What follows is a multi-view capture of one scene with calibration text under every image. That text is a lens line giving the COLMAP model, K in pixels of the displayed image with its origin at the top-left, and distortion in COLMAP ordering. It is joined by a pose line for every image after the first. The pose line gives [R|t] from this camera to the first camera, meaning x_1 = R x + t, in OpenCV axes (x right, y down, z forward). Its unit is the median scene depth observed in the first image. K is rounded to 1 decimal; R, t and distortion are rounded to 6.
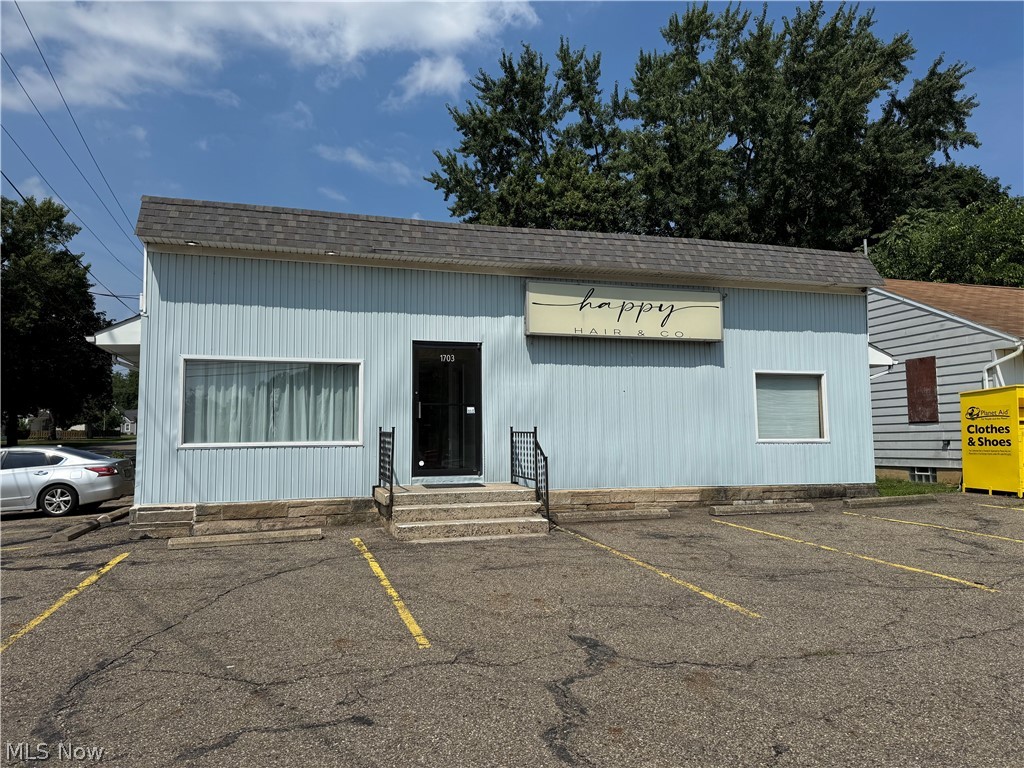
lens RADIAL K [[703.3, 0, 512.0], [0, 703.3, 384.0], [0, 0, 1]] dist [0.105329, -0.123824]
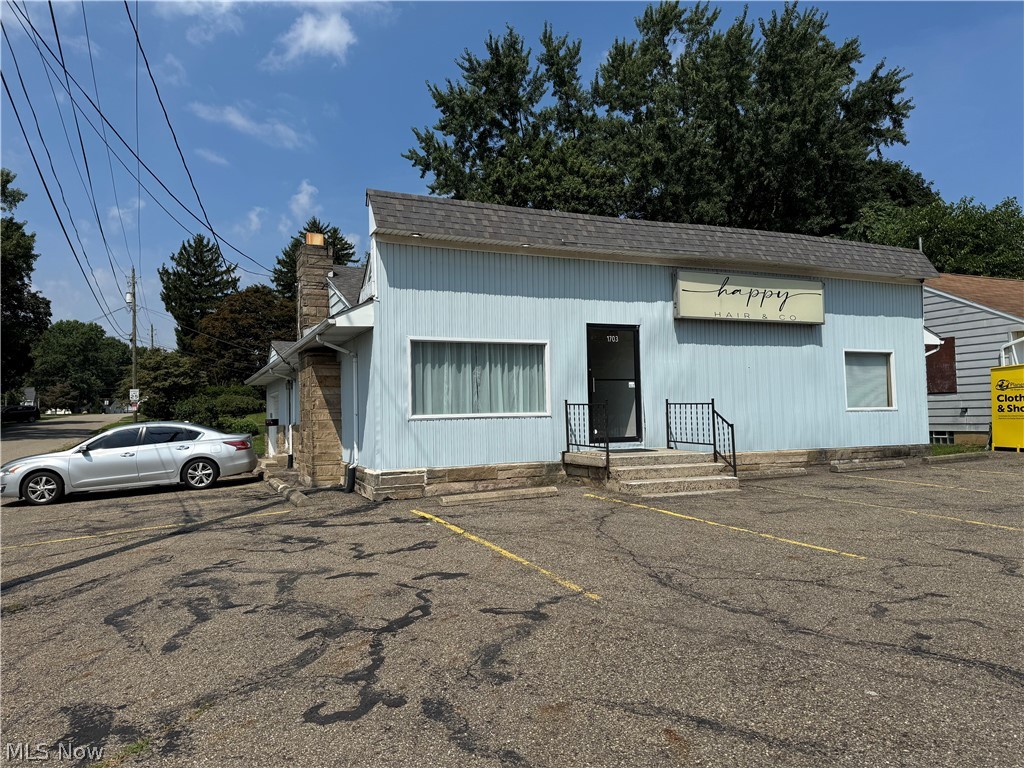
lens RADIAL K [[703.3, 0, 512.0], [0, 703.3, 384.0], [0, 0, 1]] dist [0.105329, -0.123824]
pose [[0.990953, -0.005165, 0.134113, -0.341132], [0.000590, 0.999417, 0.034130, -0.002455], [-0.134211, -0.033743, 0.990378, -0.084373]]
